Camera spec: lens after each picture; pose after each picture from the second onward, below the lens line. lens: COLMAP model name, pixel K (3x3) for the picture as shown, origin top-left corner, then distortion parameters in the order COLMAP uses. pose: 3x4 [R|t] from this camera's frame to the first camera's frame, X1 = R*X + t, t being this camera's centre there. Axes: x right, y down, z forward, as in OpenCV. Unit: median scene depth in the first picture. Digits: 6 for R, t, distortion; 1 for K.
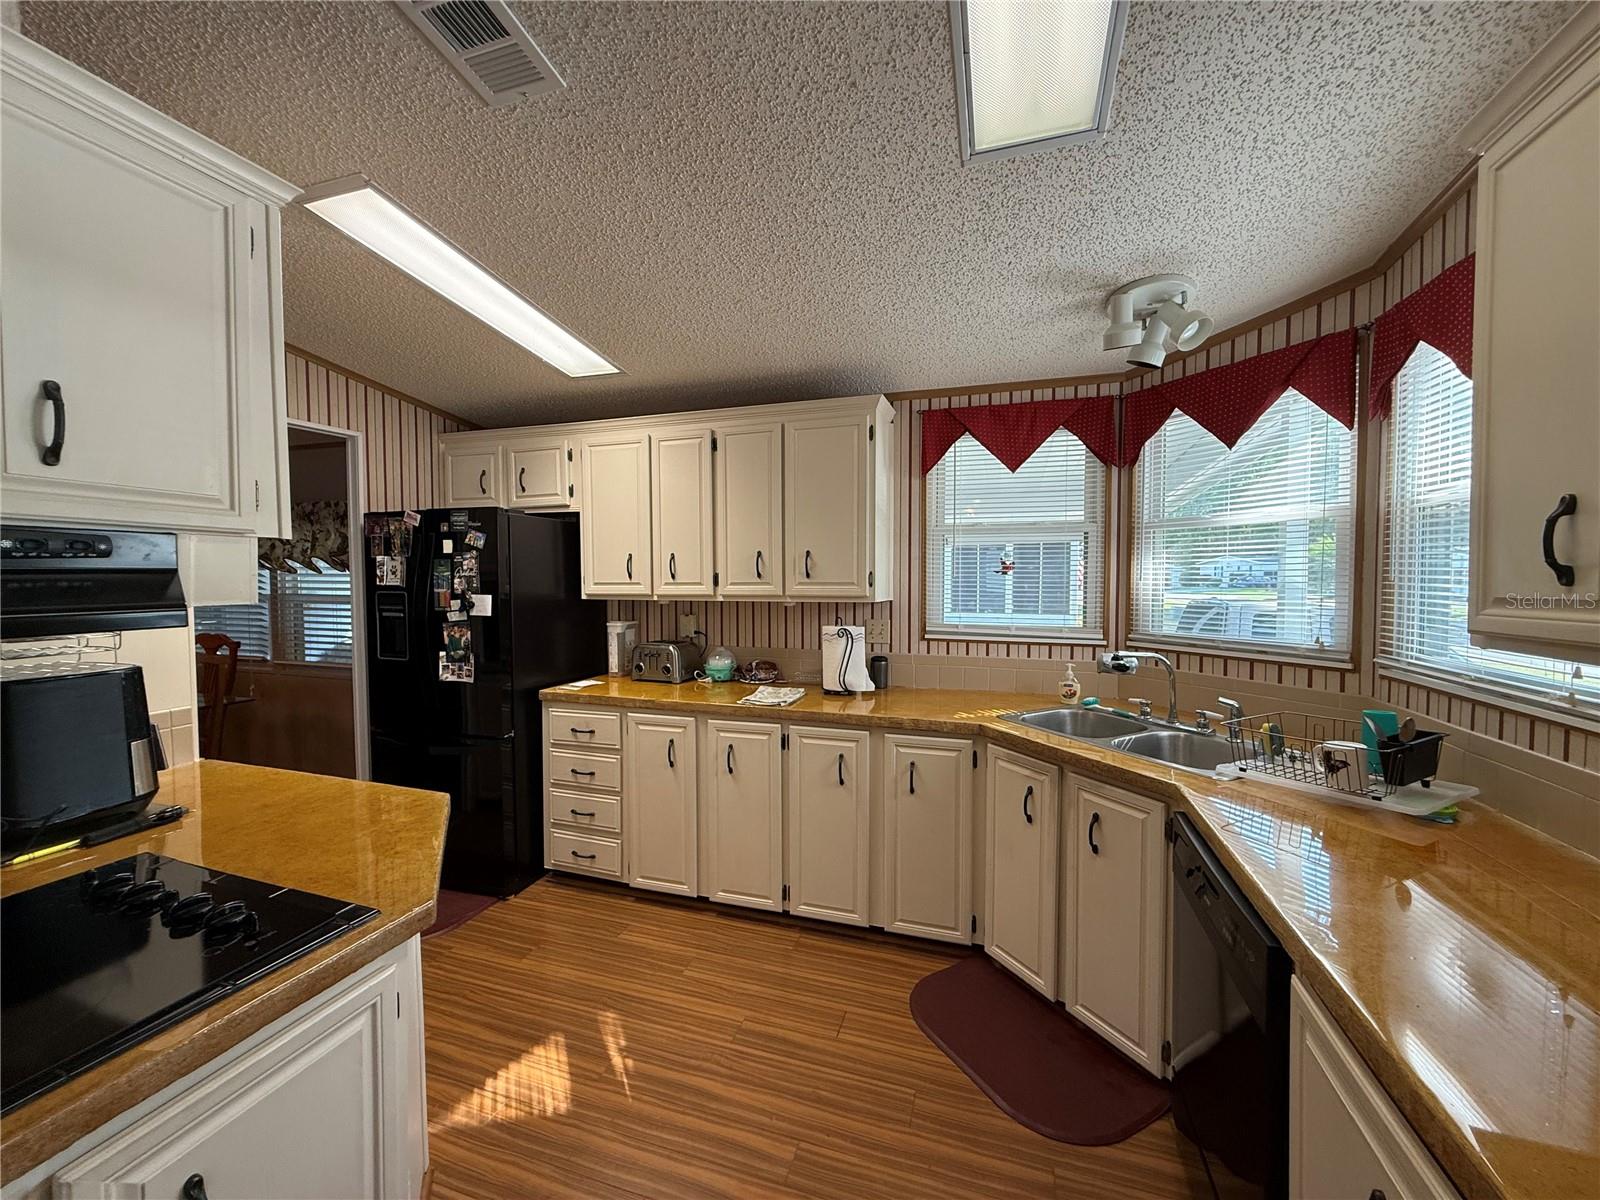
lens RADIAL K [[637.5, 0, 796.8], [0, 637.5, 601.7], [0, 0, 1]] dist [0.000092, -0.000139]
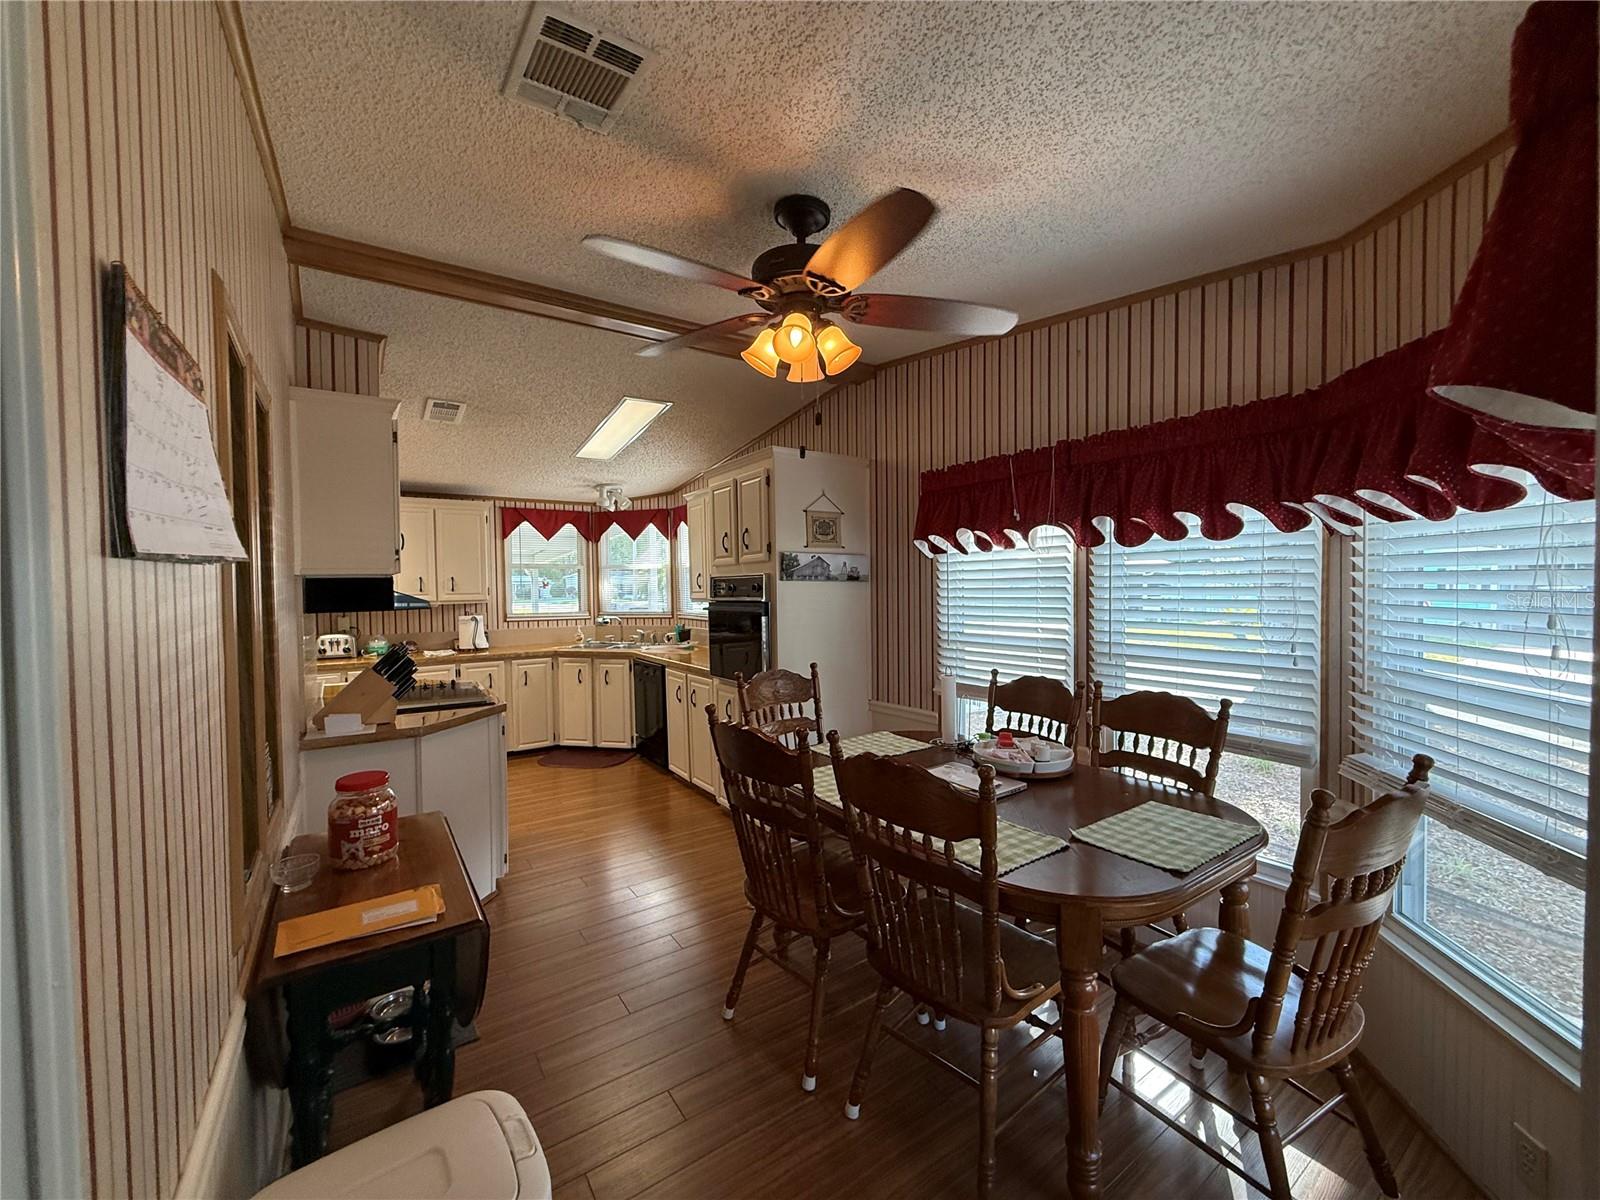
lens RADIAL K [[637.5, 0, 796.8], [0, 637.5, 601.7], [0, 0, 1]] dist [0.000092, -0.000139]
pose [[0.604262, -0.029425, 0.796242, -0.900296], [0.043385, 0.999050, 0.003995, 0.031395], [-0.795604, 0.032131, 0.604965, -0.999110]]
